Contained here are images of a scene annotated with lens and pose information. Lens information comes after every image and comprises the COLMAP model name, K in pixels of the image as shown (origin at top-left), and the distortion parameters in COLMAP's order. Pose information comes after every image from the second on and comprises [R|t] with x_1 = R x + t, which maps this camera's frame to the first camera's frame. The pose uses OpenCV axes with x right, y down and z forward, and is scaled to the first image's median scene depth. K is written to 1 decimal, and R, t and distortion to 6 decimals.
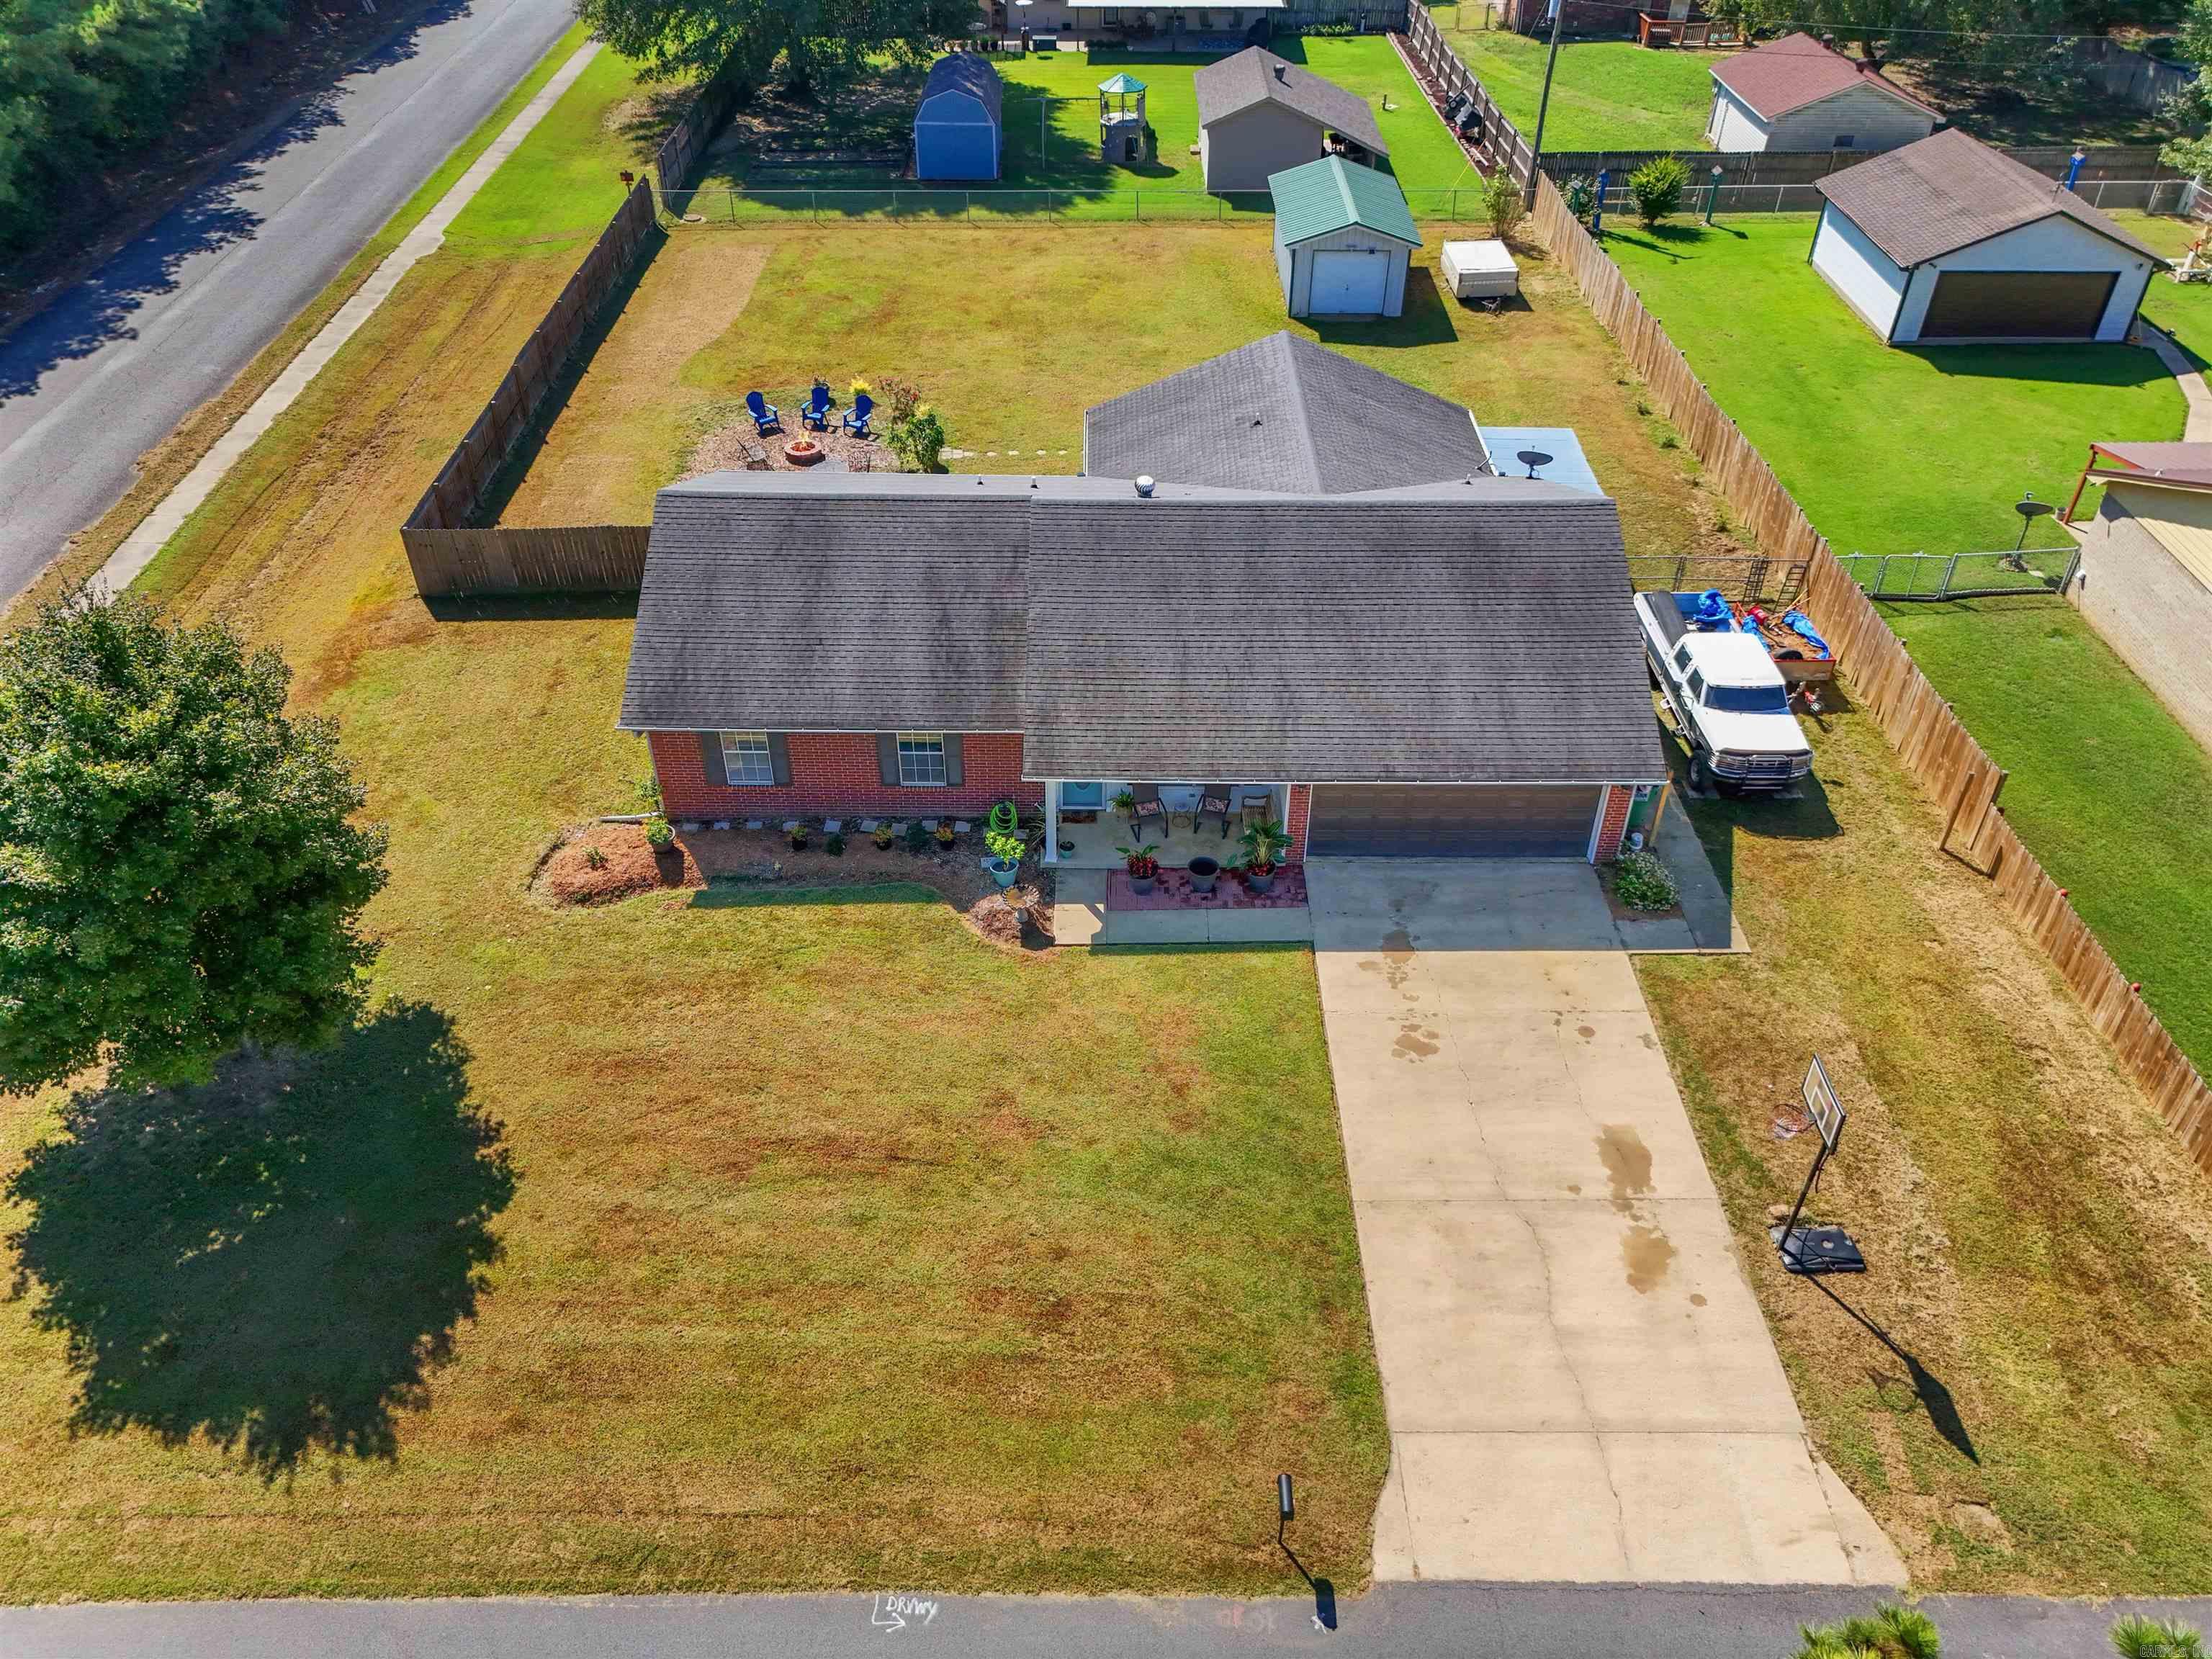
lens RADIAL K [[1655.4, 0, 1076.3], [0, 1655.4, 816.1], [0, 0, 1]] dist [0.022429, -0.004540]
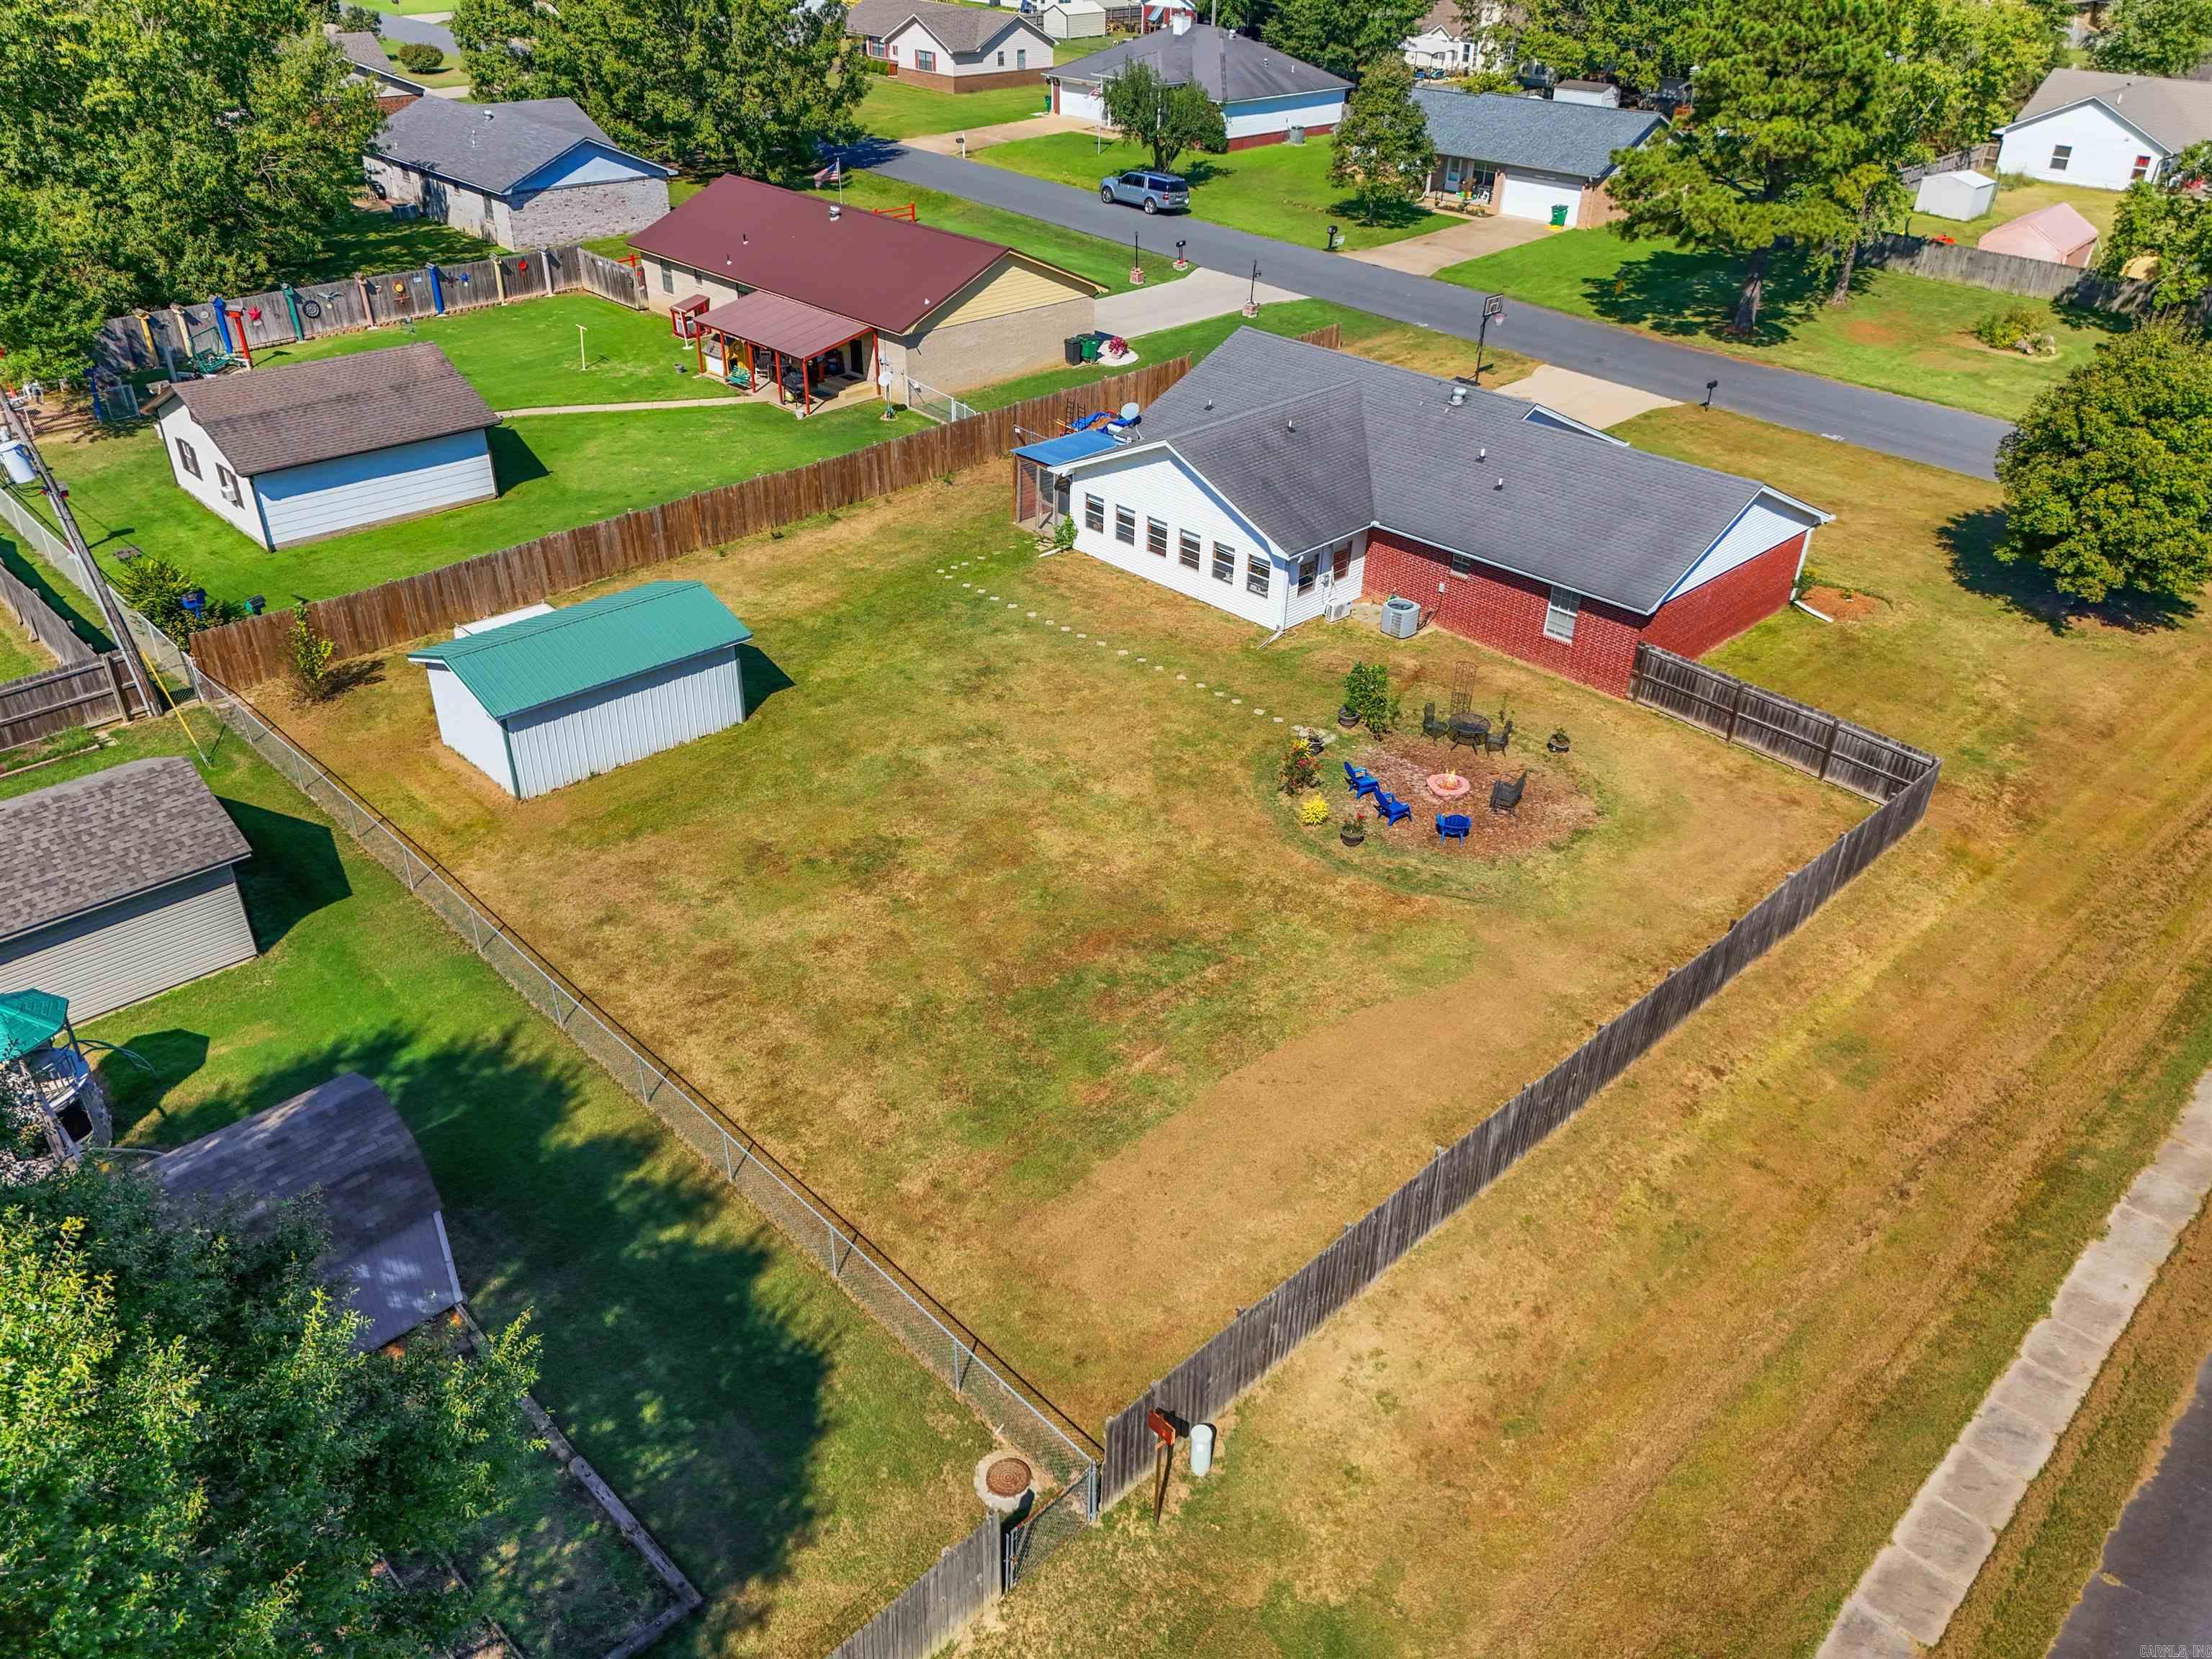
lens RADIAL K [[1610.7, 0, 1106.0], [0, 1610.7, 829.5], [0, 0, 1]] dist [0.090050, -0.119367]
pose [[-0.702247, -0.392938, 0.593674, -0.934728], [0.424350, 0.438543, 0.792217, -1.624414], [-0.571643, 0.808258, -0.141223, 2.102914]]
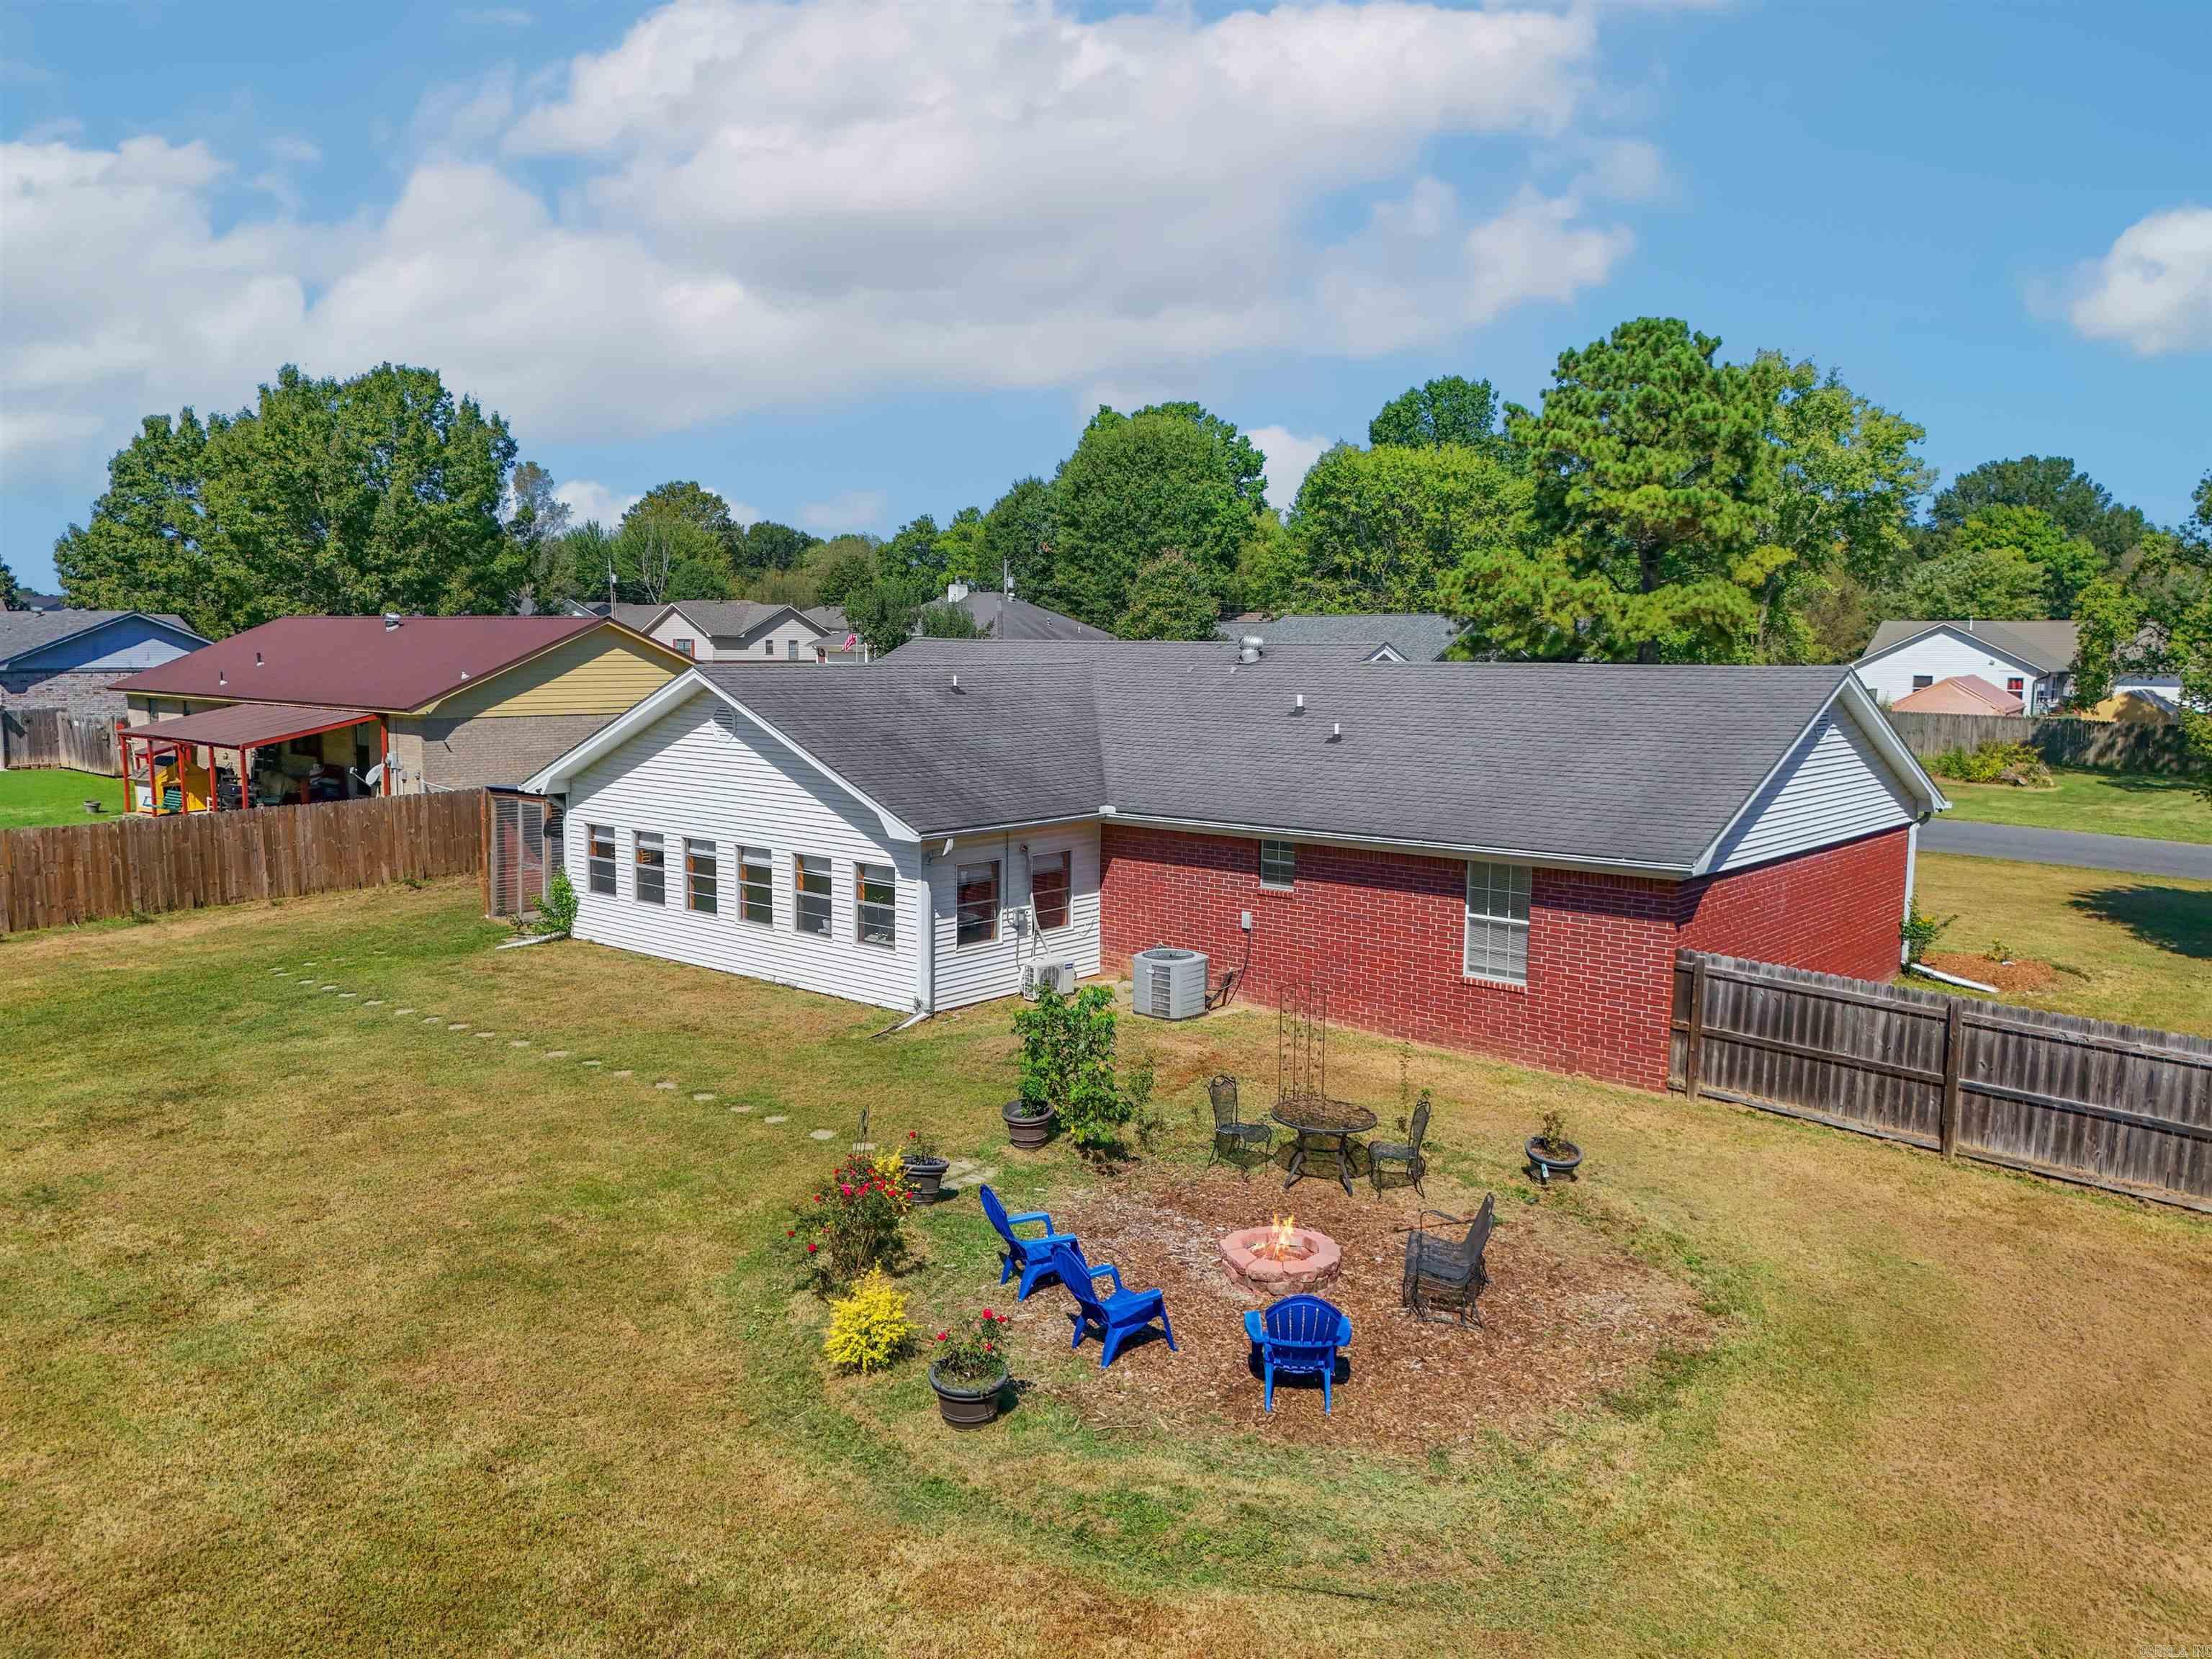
lens RADIAL K [[1610.7, 0, 1106.0], [0, 1610.7, 829.5], [0, 0, 1]] dist [0.090050, -0.119367]
pose [[-0.759882, -0.091422, 0.643600, -0.555228], [0.394997, 0.721390, 0.568836, -0.783256], [-0.516291, 0.686468, -0.512060, 1.893021]]
